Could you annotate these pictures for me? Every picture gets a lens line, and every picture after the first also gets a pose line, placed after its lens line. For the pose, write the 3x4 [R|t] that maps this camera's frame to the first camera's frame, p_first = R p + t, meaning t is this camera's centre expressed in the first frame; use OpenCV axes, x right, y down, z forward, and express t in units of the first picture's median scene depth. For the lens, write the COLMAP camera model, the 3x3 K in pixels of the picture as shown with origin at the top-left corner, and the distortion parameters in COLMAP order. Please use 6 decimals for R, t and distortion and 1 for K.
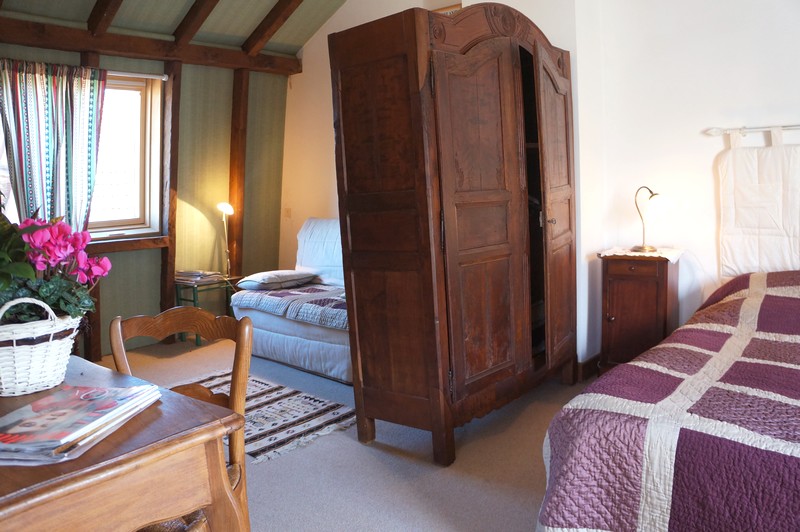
lens RADIAL K [[643.7, 0, 400.3], [0, 643.7, 259.8], [0, 0, 1]] dist [-0.112384, 0.038044]
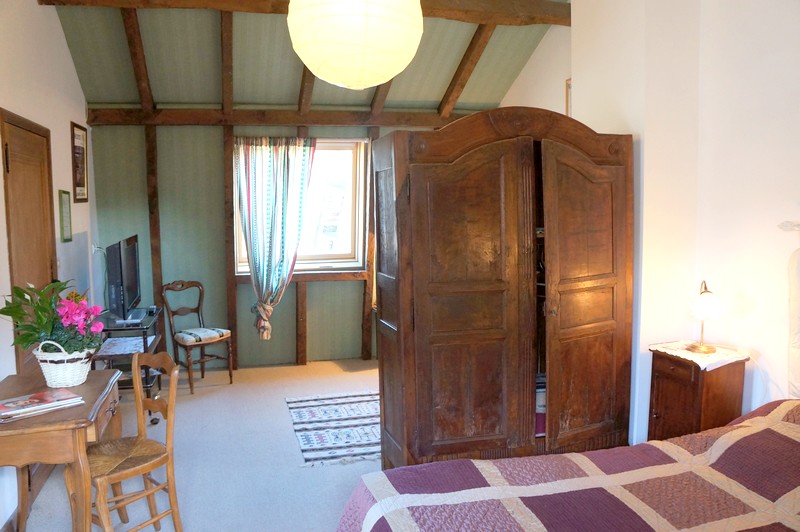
lens RADIAL K [[693.6, 0, 400.5], [0, 693.6, 271.9], [0, 0, 1]] dist [-0.098645, 0.021546]
pose [[0.819371, 0.097357, -0.564936, 0.616323], [-0.088120, 0.995151, 0.043690, -0.142638], [0.566450, 0.013984, 0.823977, -0.062677]]
